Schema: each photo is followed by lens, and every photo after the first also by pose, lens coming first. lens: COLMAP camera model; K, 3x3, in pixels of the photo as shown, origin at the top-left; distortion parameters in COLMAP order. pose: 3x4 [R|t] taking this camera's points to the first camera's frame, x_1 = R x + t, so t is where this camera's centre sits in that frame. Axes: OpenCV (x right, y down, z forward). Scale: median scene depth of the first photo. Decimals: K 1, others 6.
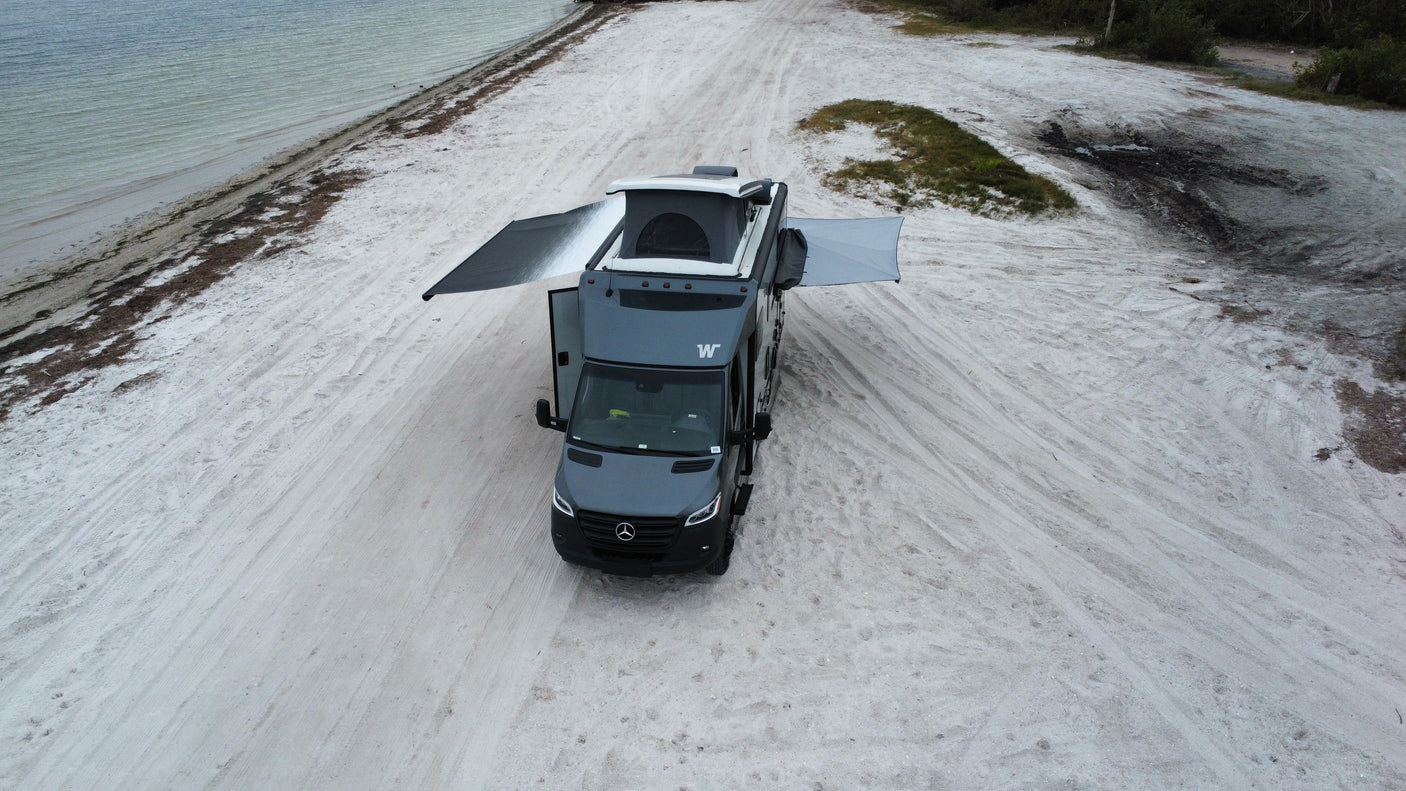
lens RADIAL K [[1056.4, 0, 703.0], [0, 1056.4, 395.5], [0, 0, 1]] dist [-0.004700, 0.001024]
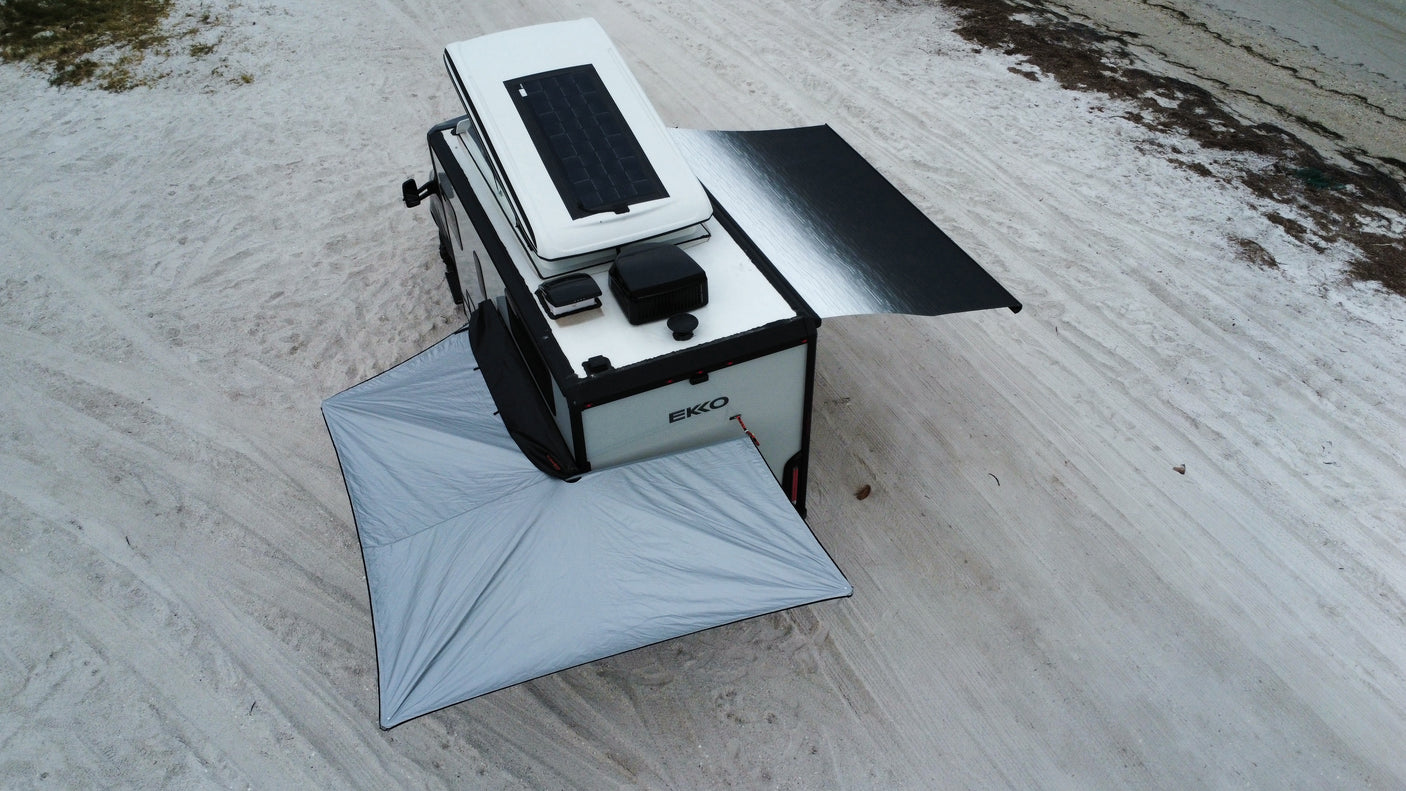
lens RADIAL K [[1056.4, 0, 703.0], [0, 1056.4, 395.5], [0, 0, 1]] dist [-0.004700, 0.001024]
pose [[-0.838549, 0.375920, -0.394360, 0.210035], [-0.221002, 0.426908, 0.876874, -0.611692], [0.497990, 0.822456, -0.274904, 1.116276]]
